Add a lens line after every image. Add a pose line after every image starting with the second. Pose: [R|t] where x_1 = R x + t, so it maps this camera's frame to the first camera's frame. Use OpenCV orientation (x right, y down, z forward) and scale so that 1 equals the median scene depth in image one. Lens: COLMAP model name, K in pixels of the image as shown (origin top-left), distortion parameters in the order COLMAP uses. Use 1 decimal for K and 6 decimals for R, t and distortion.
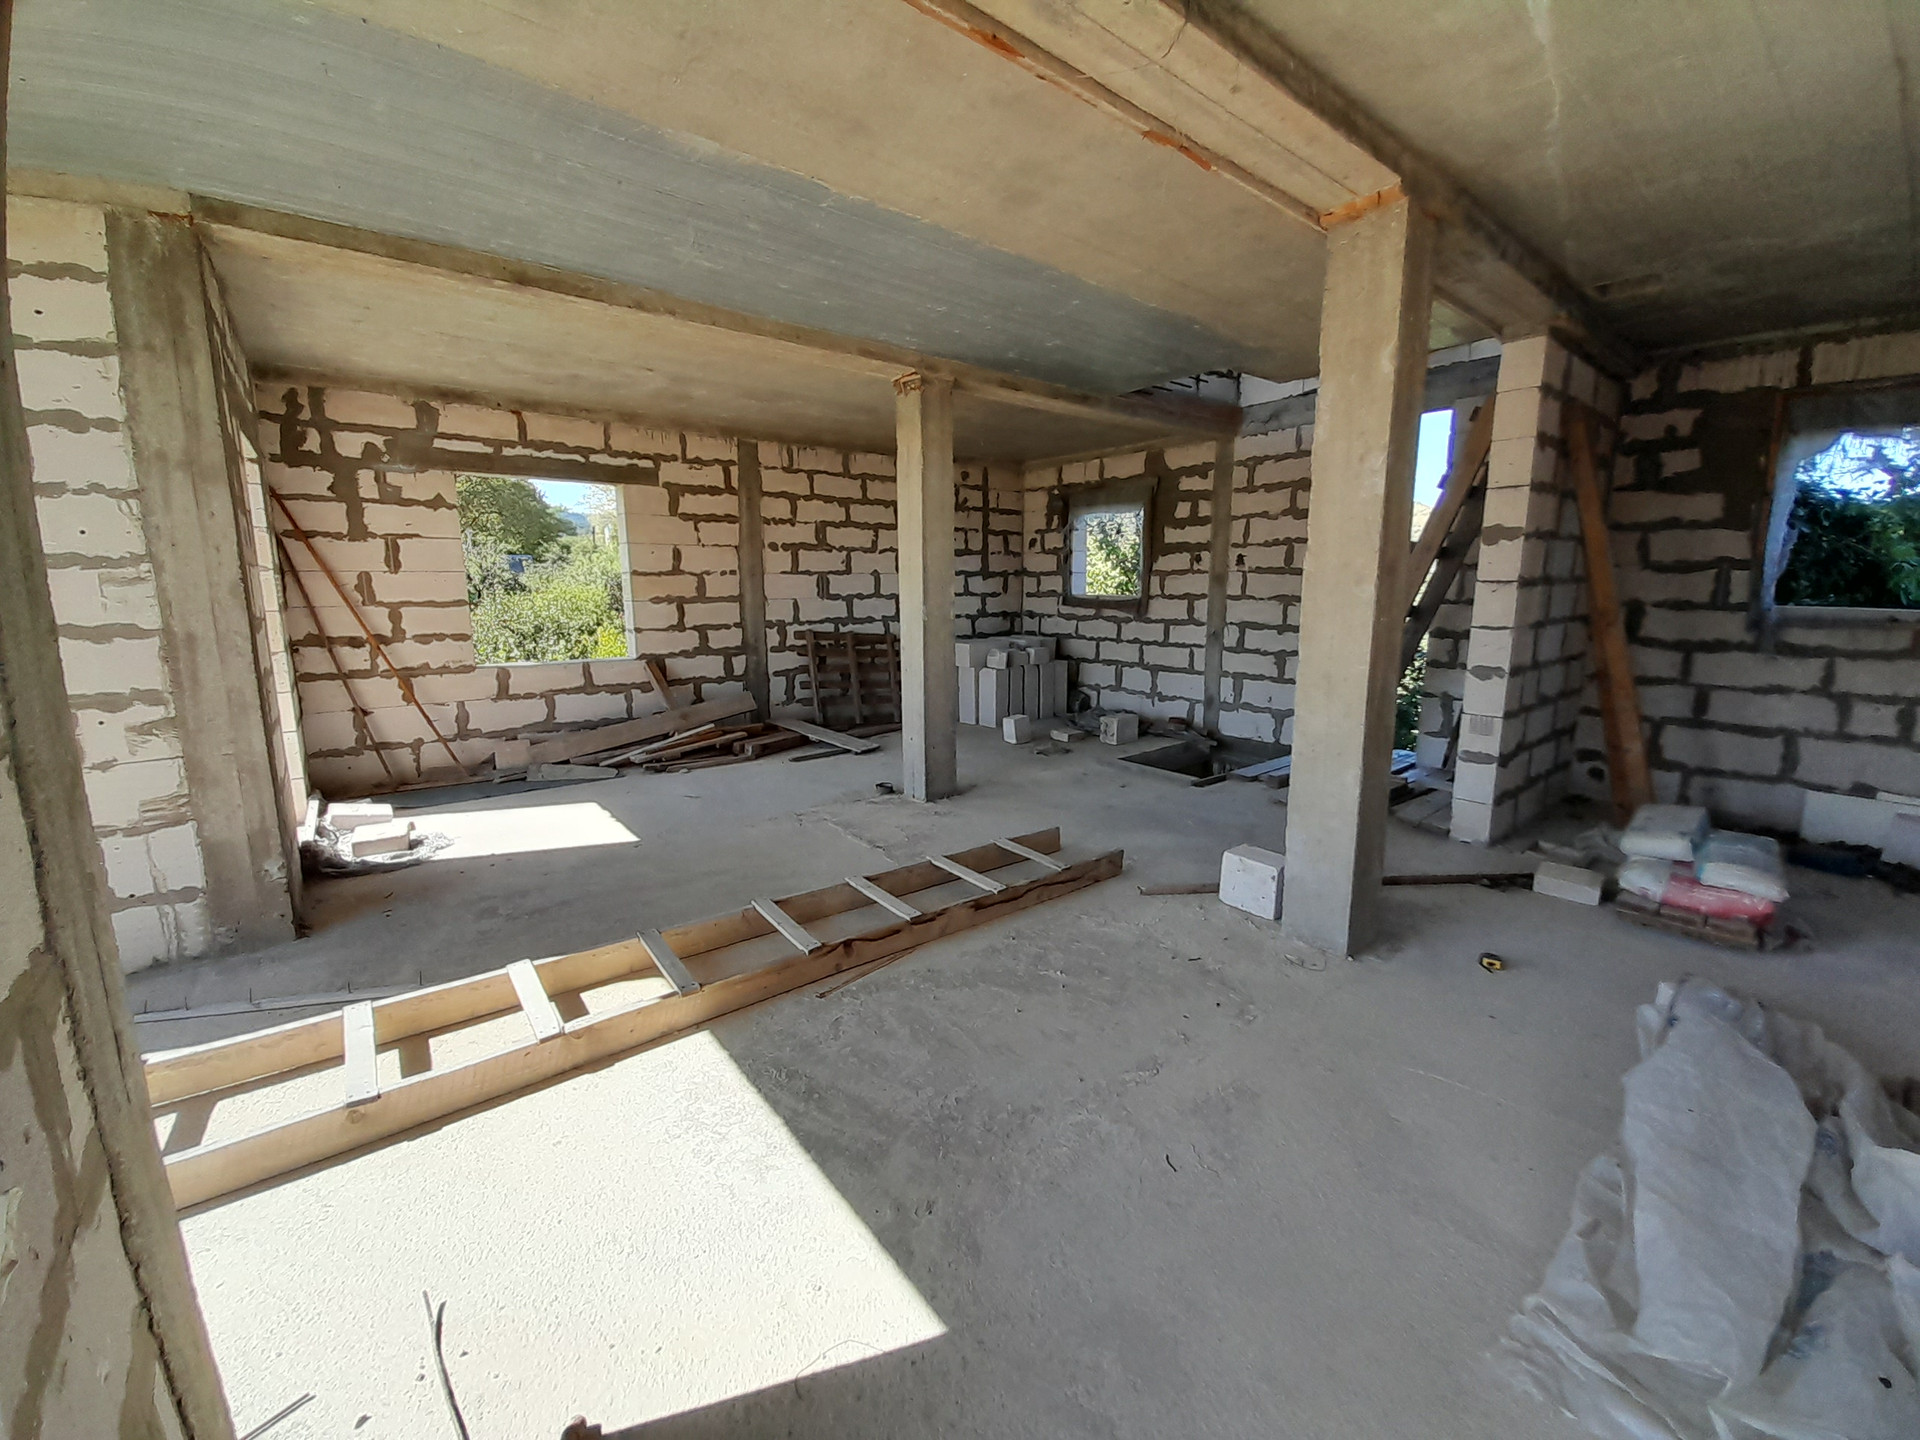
lens RADIAL K [[756.8, 0, 963.3], [0, 756.8, 702.9], [0, 0, 1]] dist [0.022460, -0.015904]
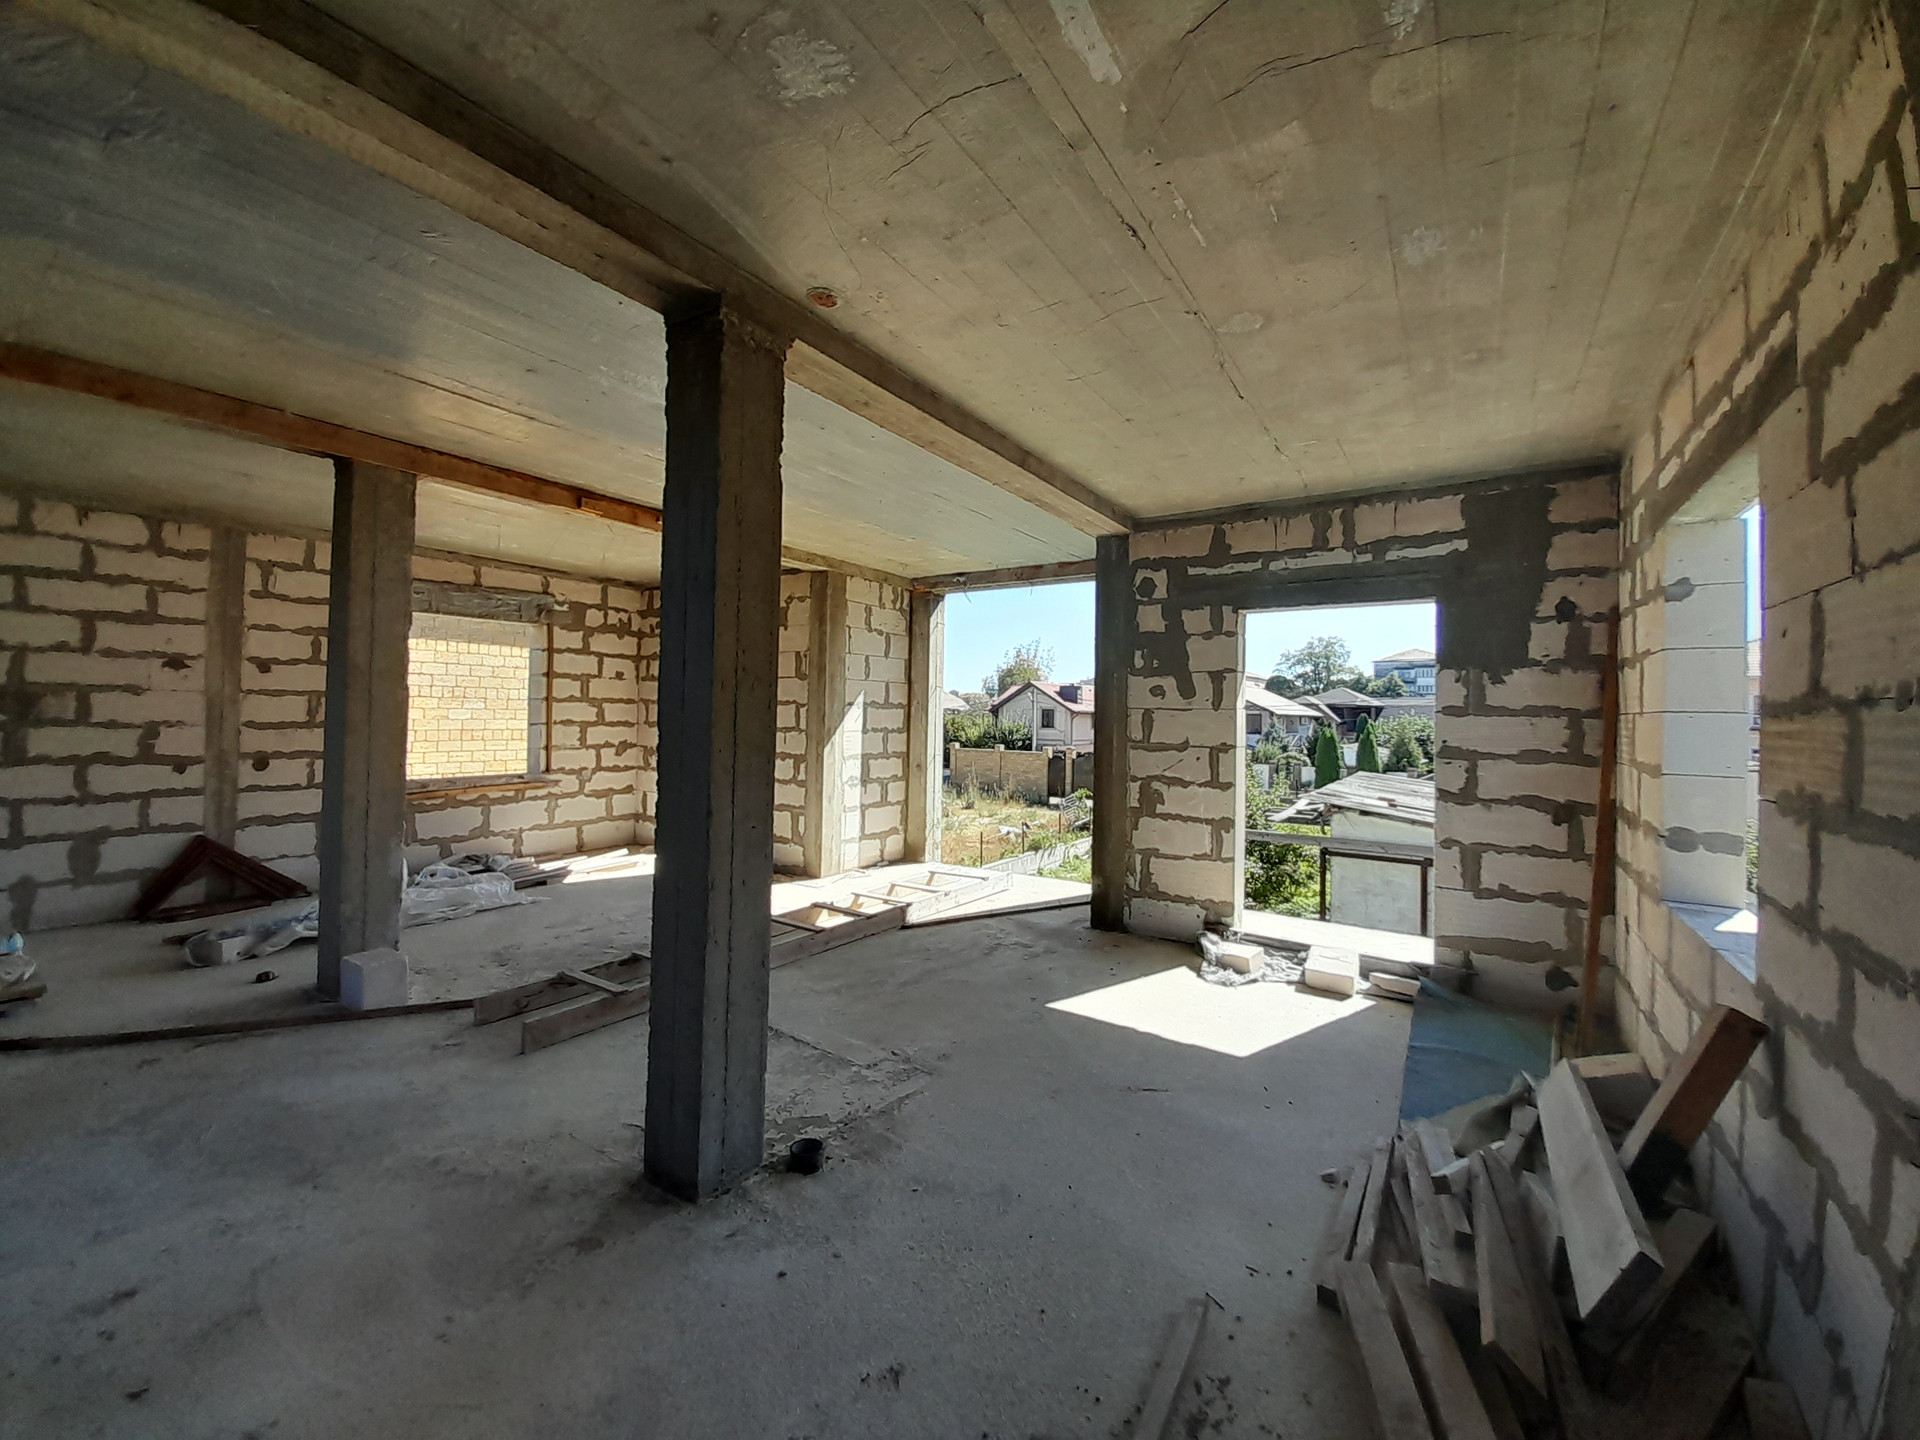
lens RADIAL K [[756.8, 0, 963.3], [0, 756.8, 702.9], [0, 0, 1]] dist [0.022460, -0.015904]
pose [[-0.953056, -0.019561, -0.302162, -0.036206], [-0.064142, 0.988307, 0.138333, -0.178480], [0.295923, 0.151220, -0.943166, 1.093029]]
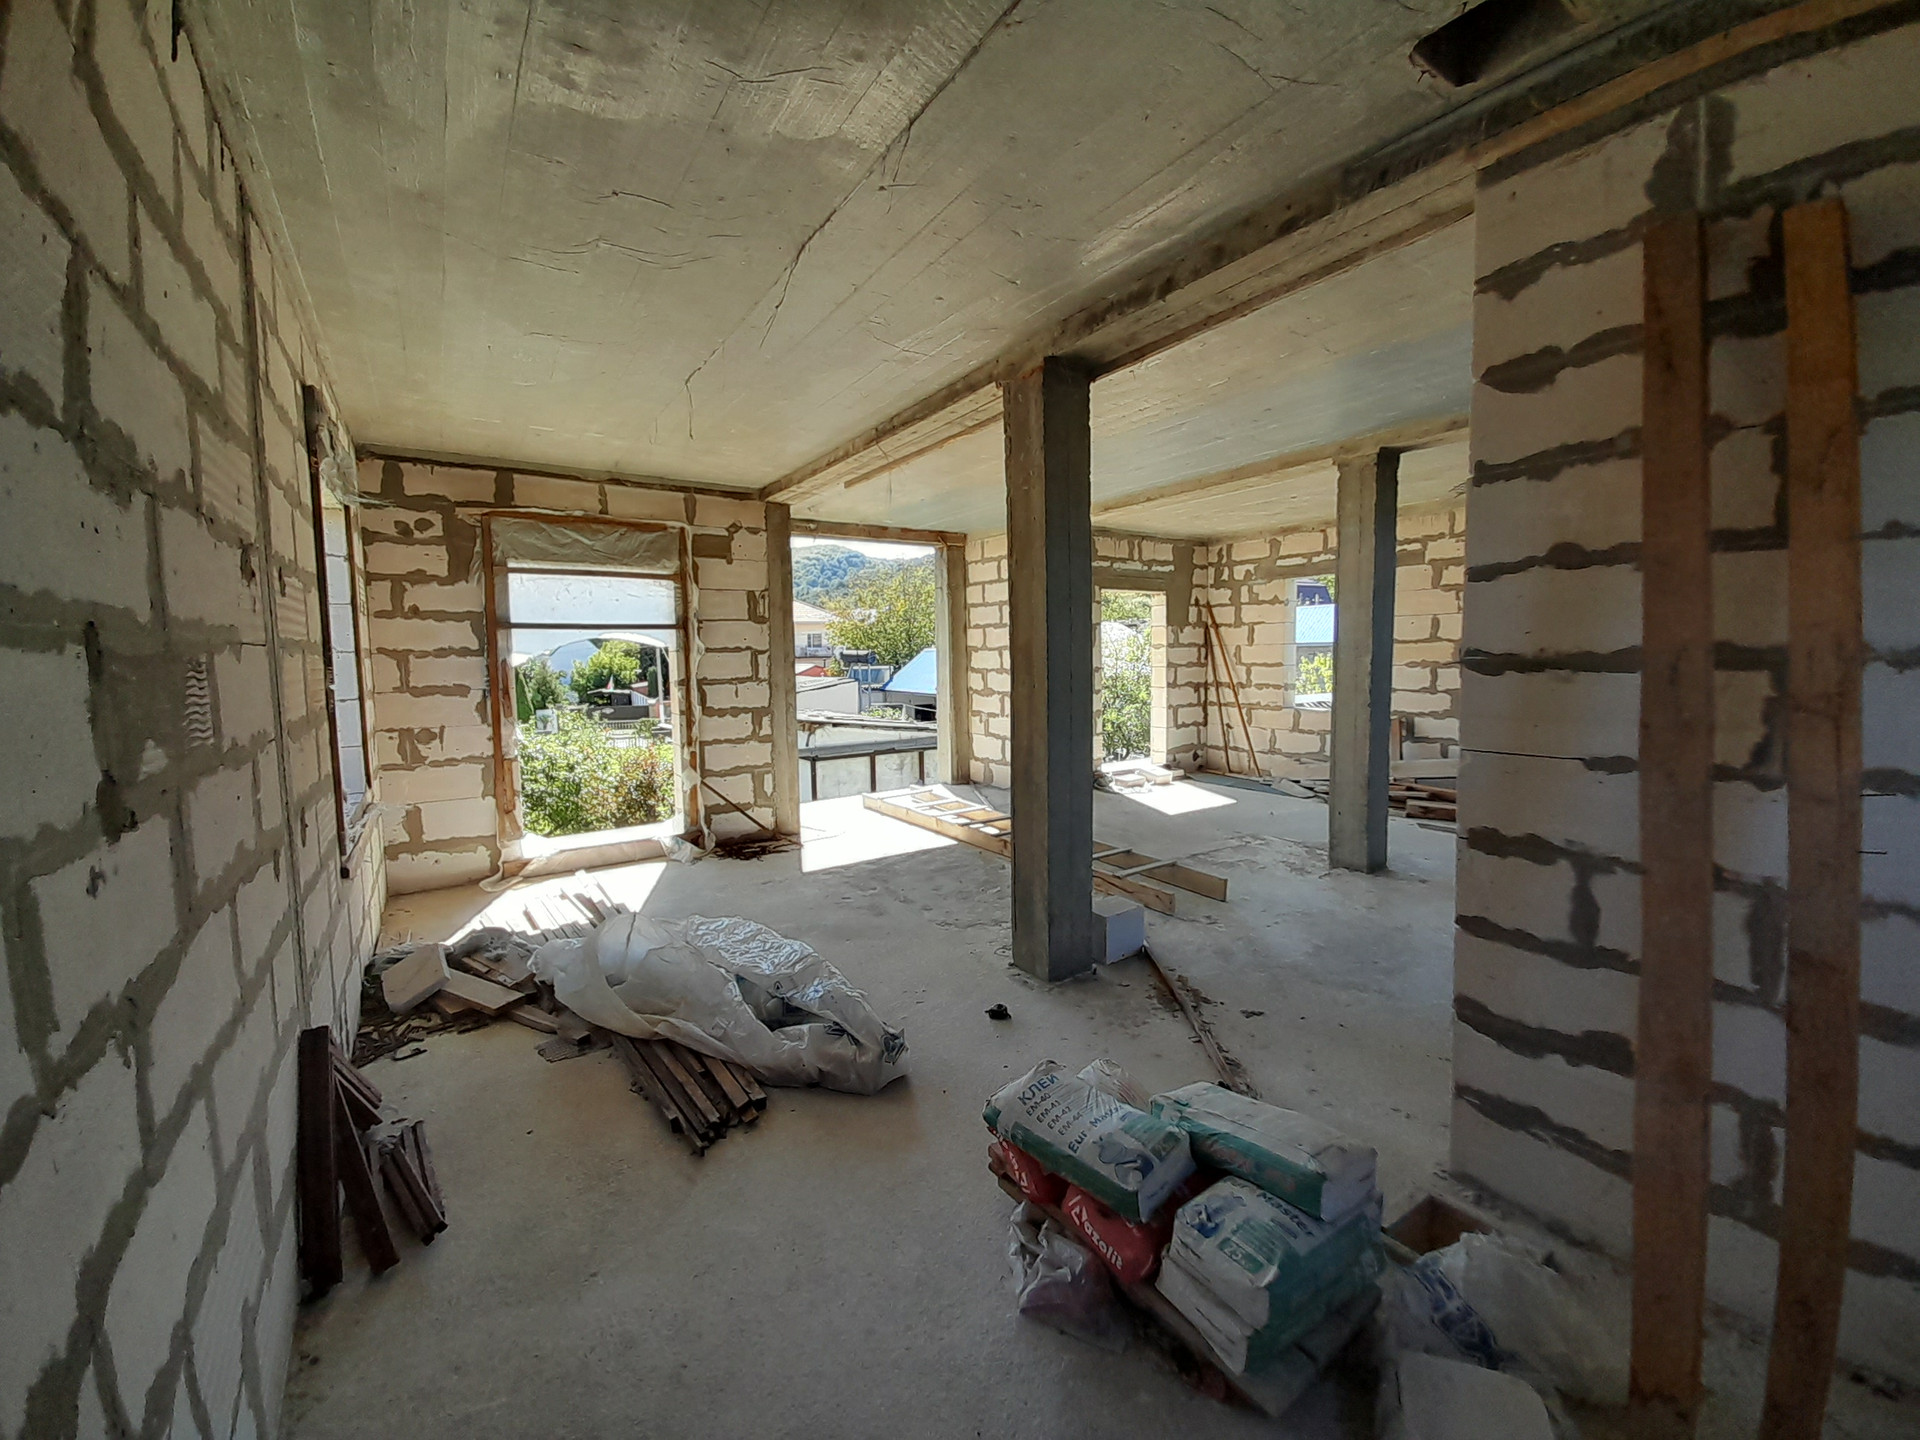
lens RADIAL K [[756.8, 0, 963.3], [0, 756.8, 702.9], [0, 0, 1]] dist [0.022460, -0.015904]
pose [[-0.080391, 0.066696, -0.994529, 0.725306], [-0.140558, 0.987030, 0.077555, -0.068605], [0.986803, 0.146024, -0.069974, 0.403791]]
